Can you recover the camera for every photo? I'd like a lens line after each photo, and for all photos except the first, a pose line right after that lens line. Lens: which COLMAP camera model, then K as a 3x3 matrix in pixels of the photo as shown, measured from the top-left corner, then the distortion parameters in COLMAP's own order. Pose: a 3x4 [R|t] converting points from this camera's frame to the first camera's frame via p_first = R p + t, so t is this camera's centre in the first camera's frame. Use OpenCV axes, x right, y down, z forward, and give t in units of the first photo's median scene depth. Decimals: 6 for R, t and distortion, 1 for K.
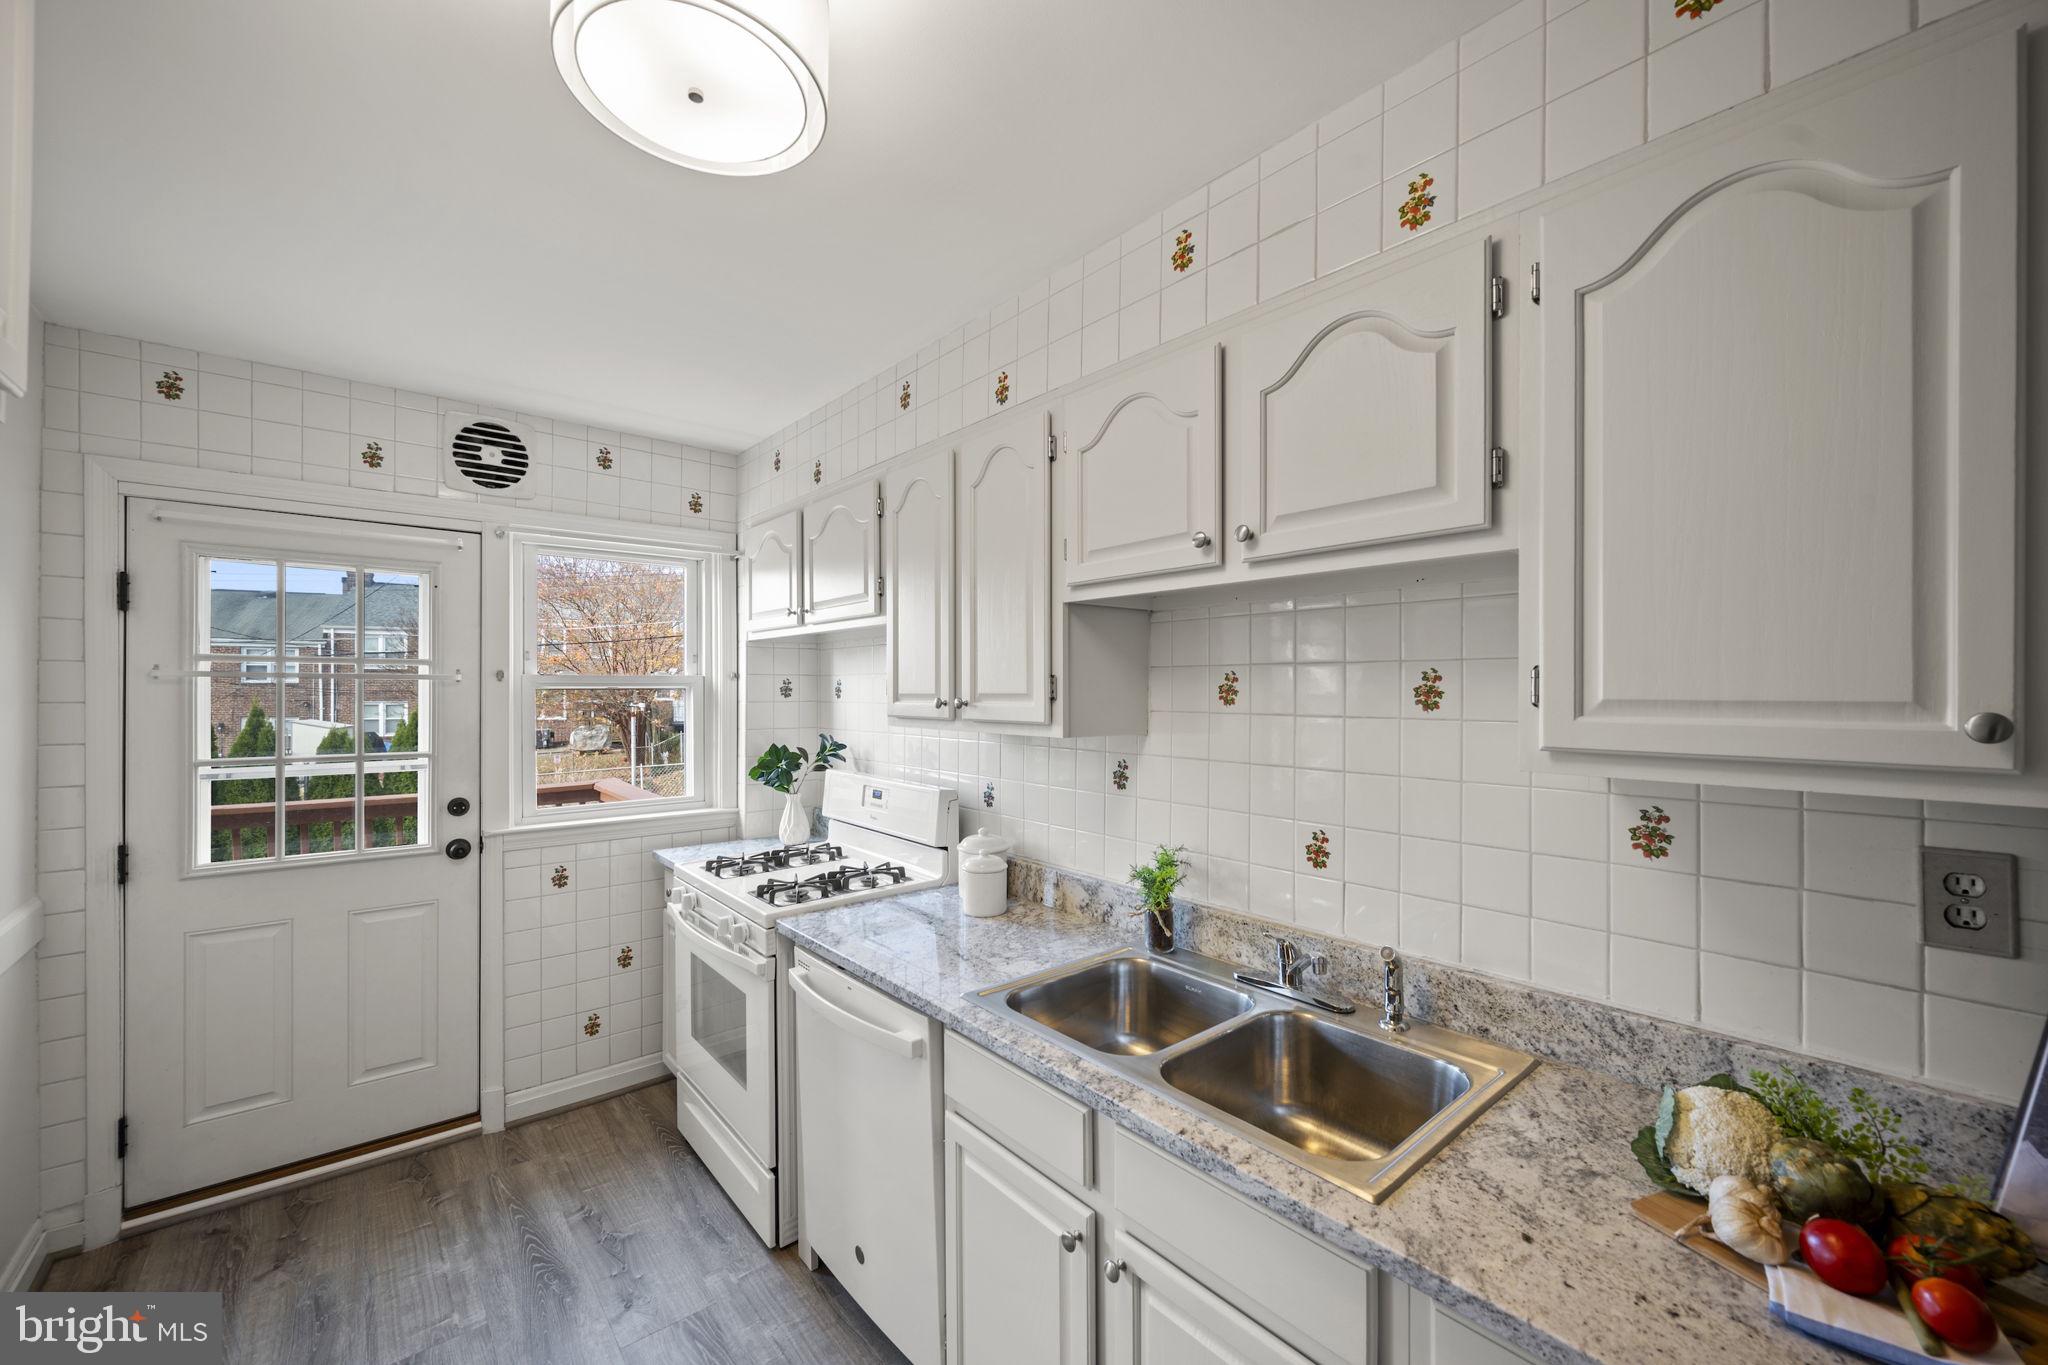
lens RADIAL K [[809.9, 0, 1012.5], [0, 809.9, 690.3], [0, 0, 1]] dist [-0.000647, 0.000134]
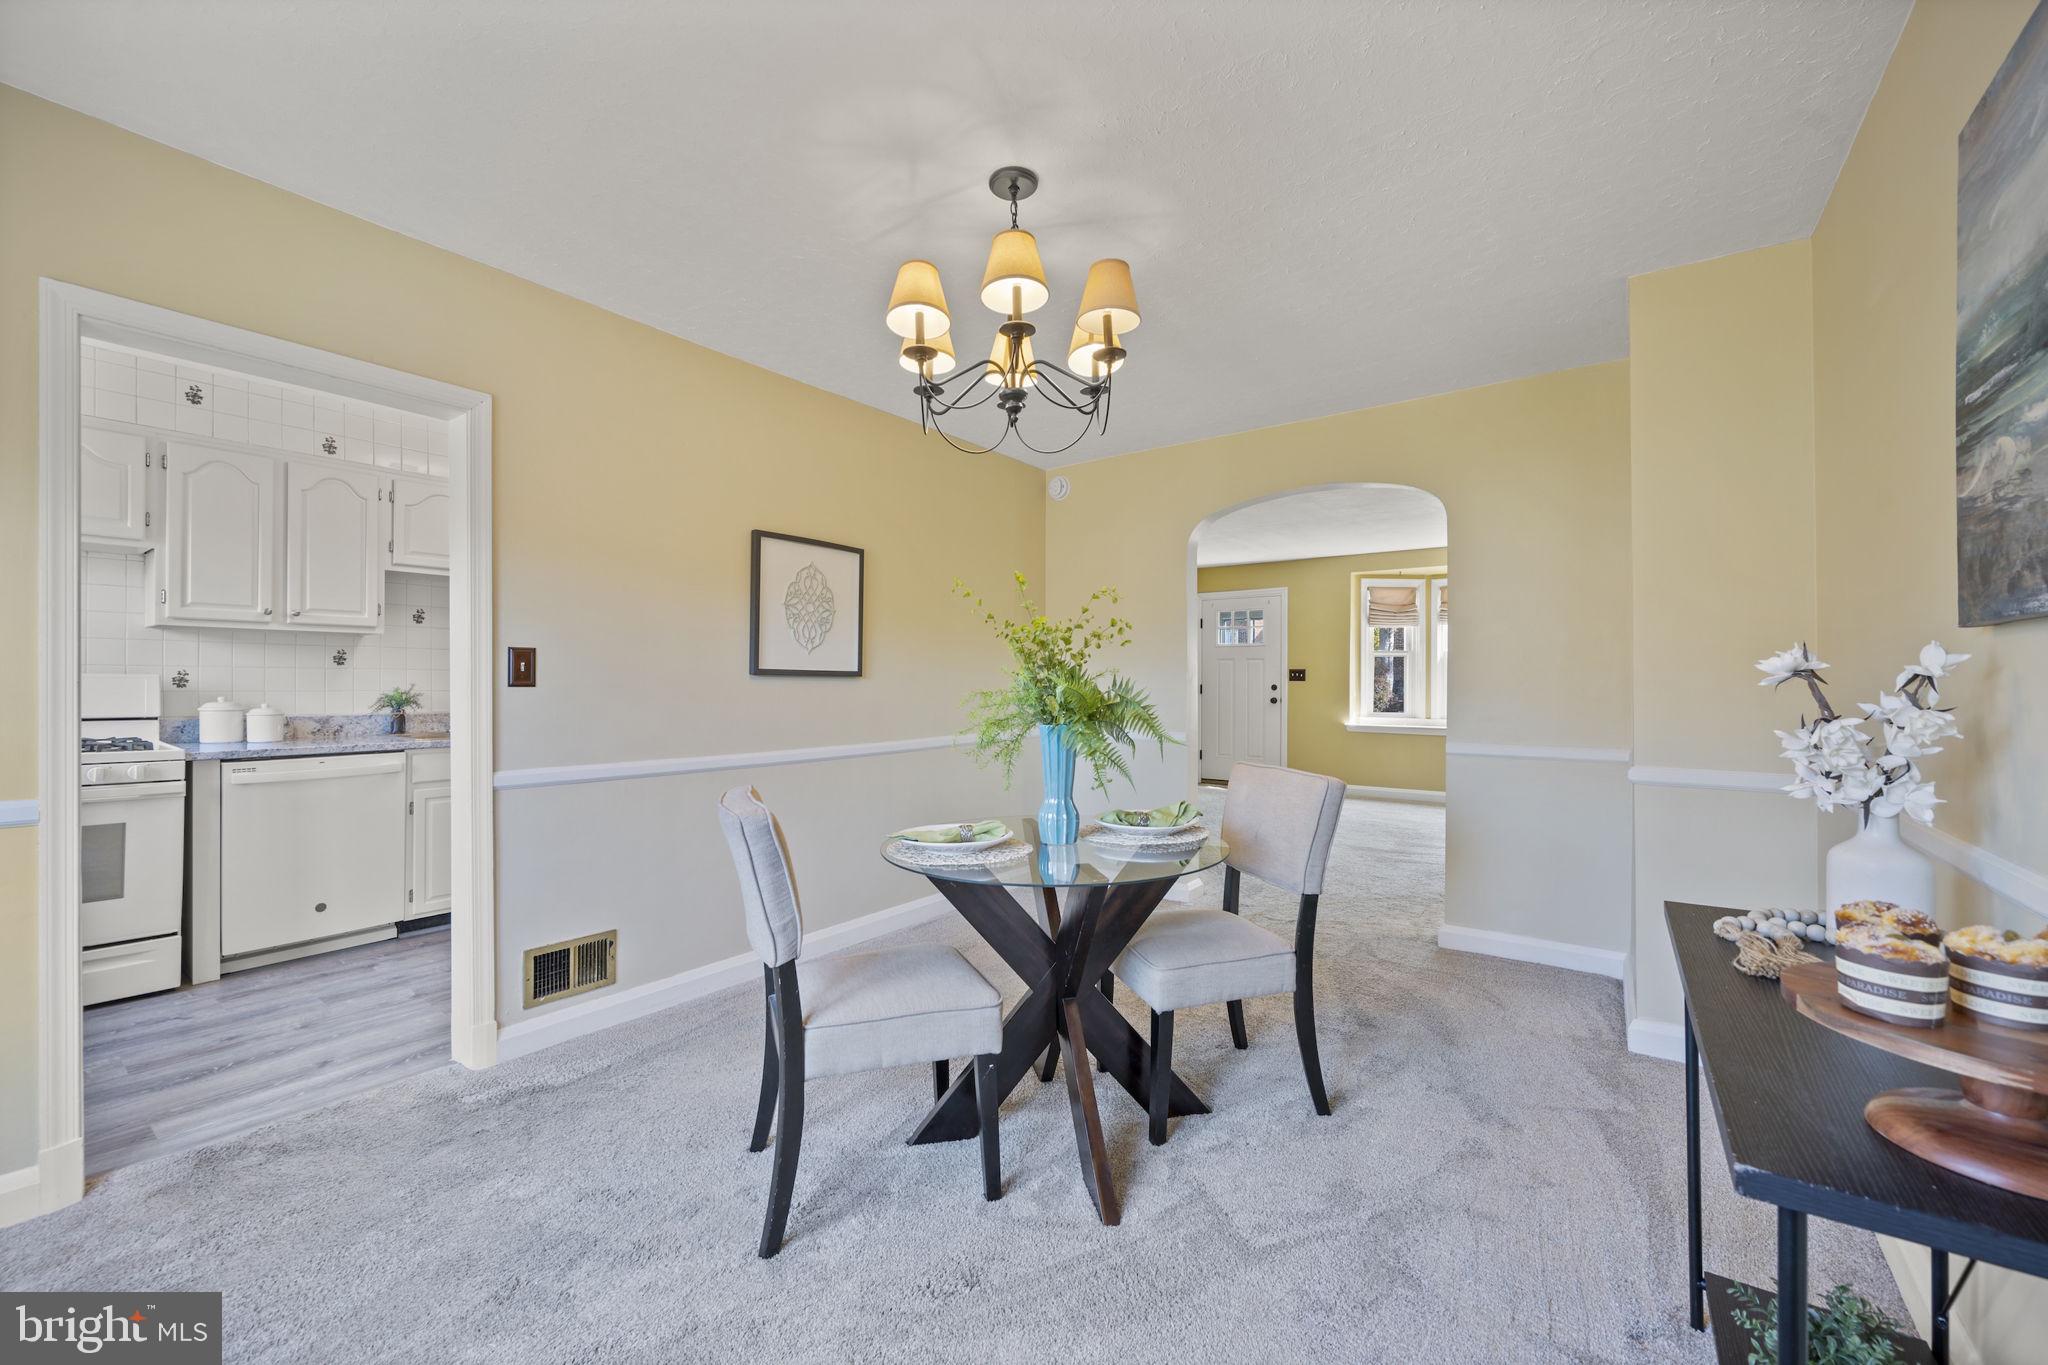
lens RADIAL K [[809.9, 0, 1009.2], [0, 809.9, 679.5], [0, 0, 1]] dist [-0.000647, 0.000134]
pose [[-0.231068, 0.000208, 0.972938, -2.078981], [-0.004777, 0.999988, -0.001348, 0.151148], [-0.972926, -0.004959, -0.231064, -0.086287]]
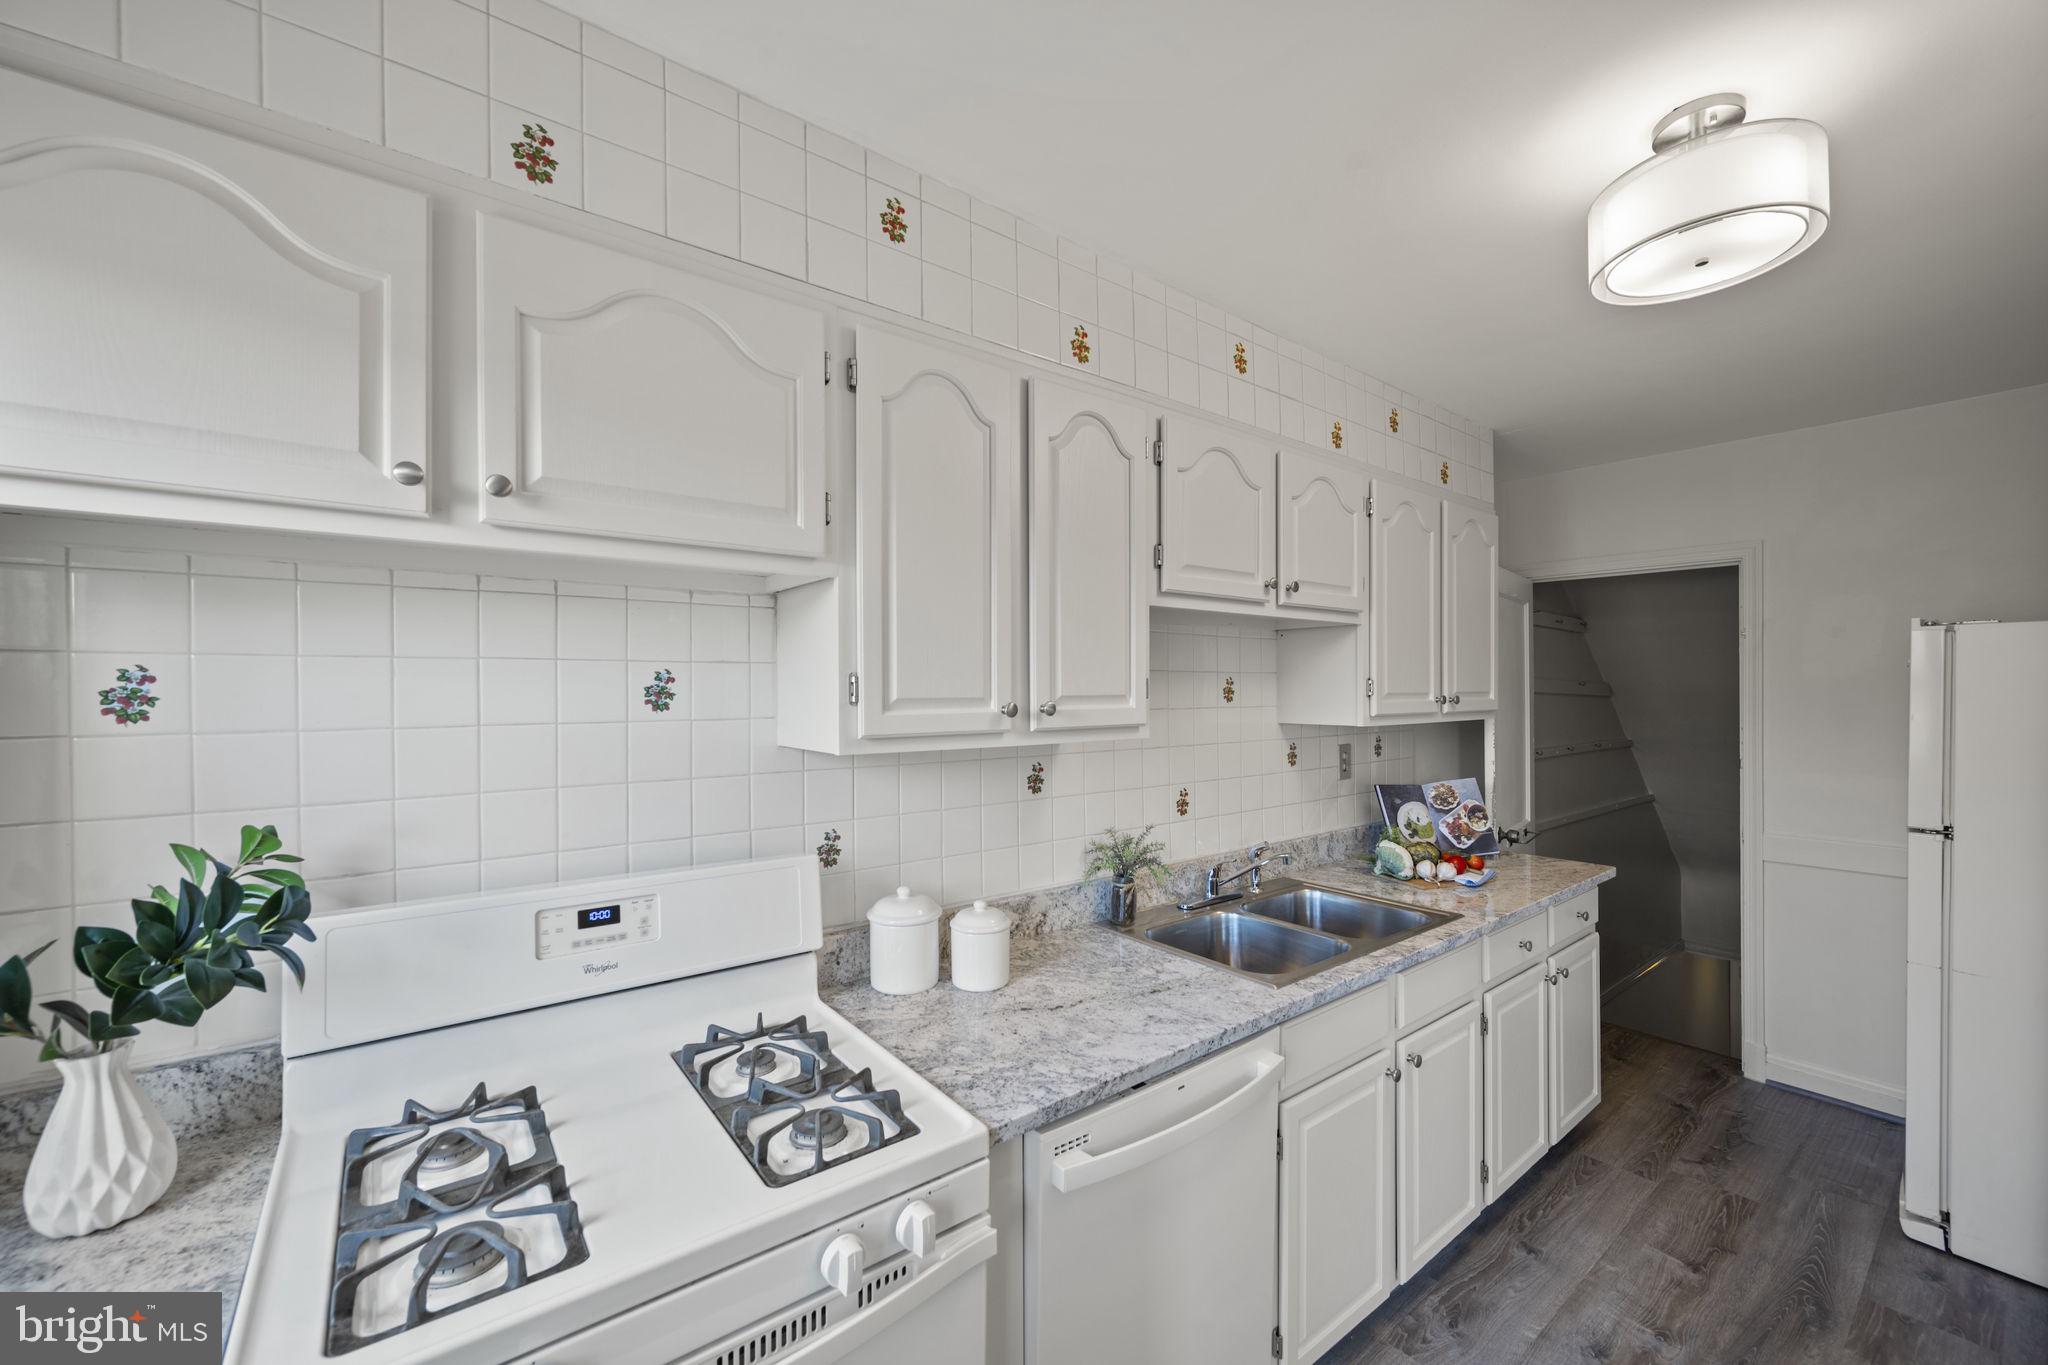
lens RADIAL K [[809.9, 0, 1034.3], [0, 809.9, 691.1], [0, 0, 1]] dist [-0.000647, 0.000134]
pose [[0.024301, -0.003897, 0.999697, -0.841565], [0.003518, 0.999987, 0.003813, -0.004138], [-0.999698, 0.003424, 0.024314, 0.981619]]
